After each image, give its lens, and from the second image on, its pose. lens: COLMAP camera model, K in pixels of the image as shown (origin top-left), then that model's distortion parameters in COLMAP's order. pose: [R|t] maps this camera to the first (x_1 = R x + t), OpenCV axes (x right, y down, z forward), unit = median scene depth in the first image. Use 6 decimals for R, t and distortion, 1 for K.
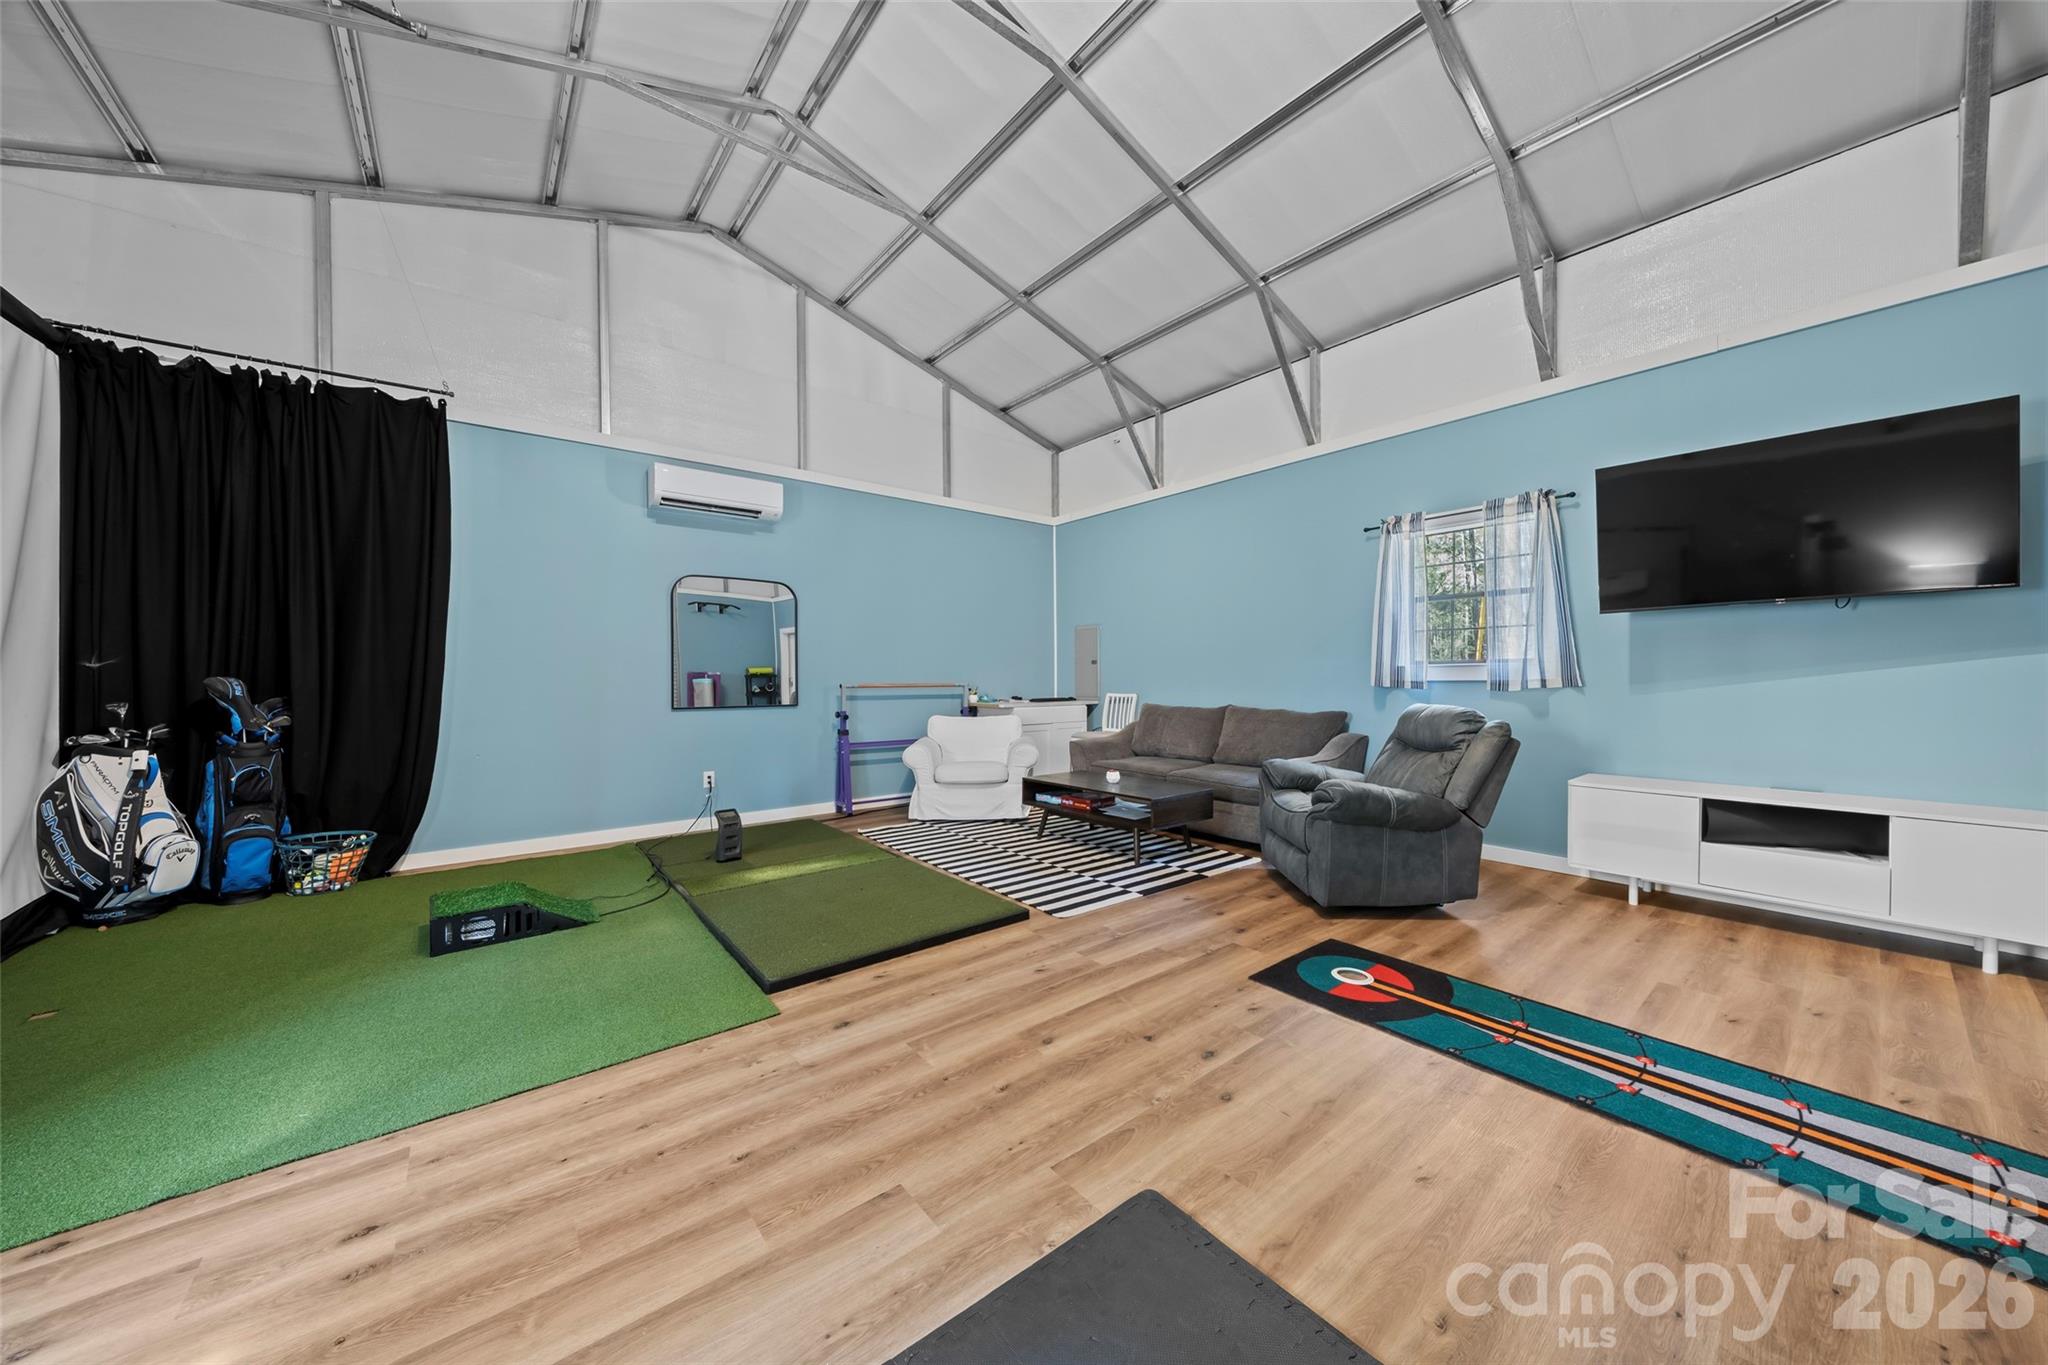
lens RADIAL K [[690.9, 0, 1011.8], [0, 690.9, 678.6], [0, 0, 1]] dist [-0.006697, -0.000172]
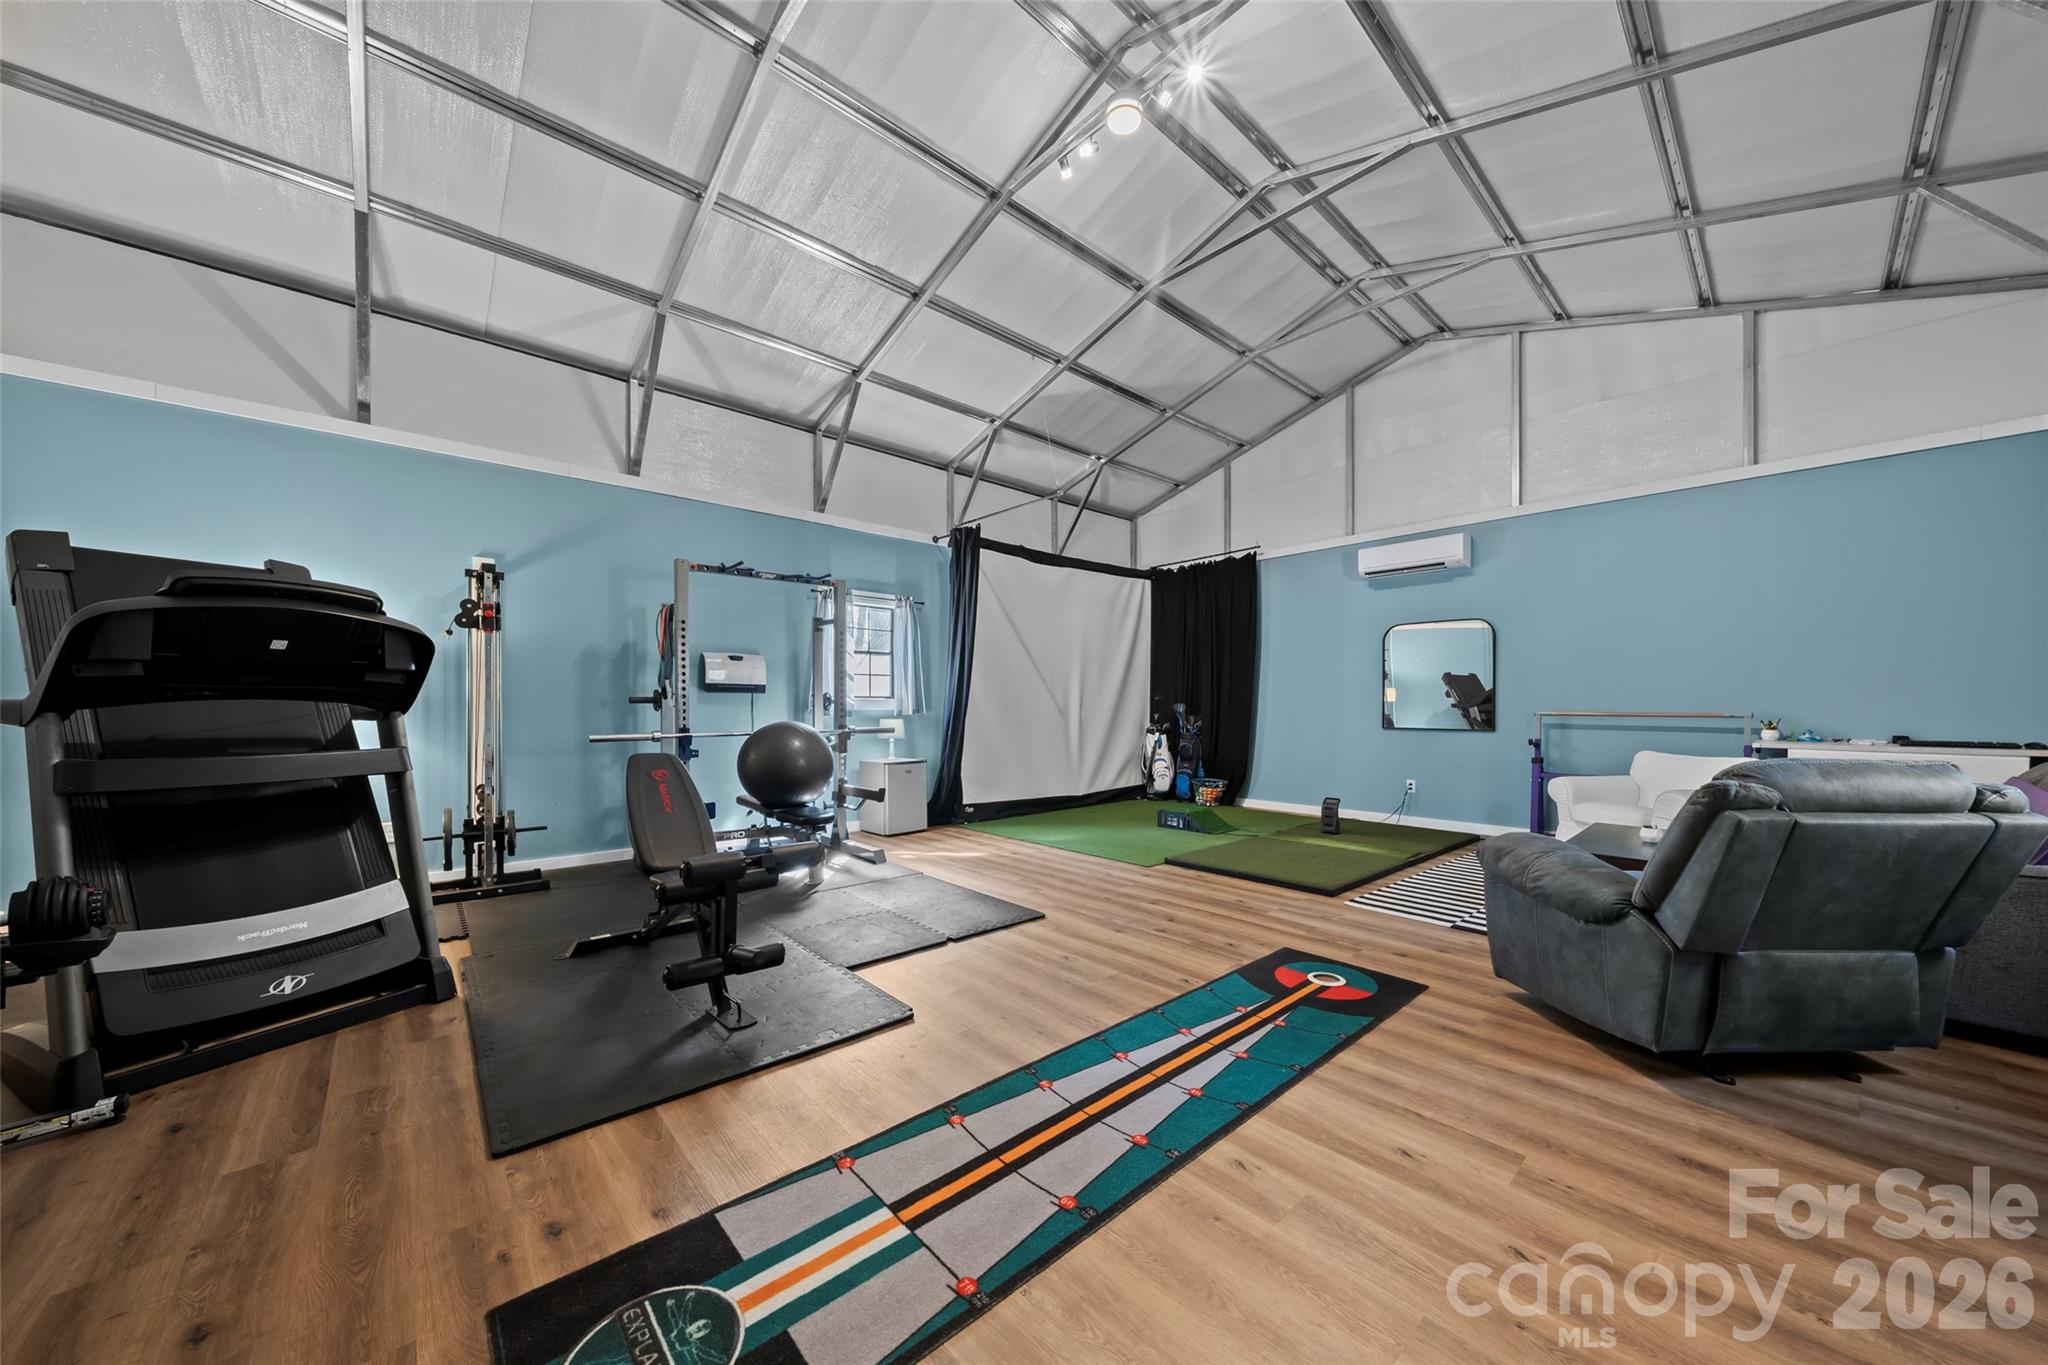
lens RADIAL K [[710.3, 0, 1033.1], [0, 710.3, 686.8], [0, 0, 1]] dist [-0.005841, -0.000055]
pose [[0.070123, -0.020613, -0.997325, 1.580565], [-0.005410, 0.999764, -0.021044, -0.005777], [0.997524, 0.006871, 0.069995, 0.449551]]
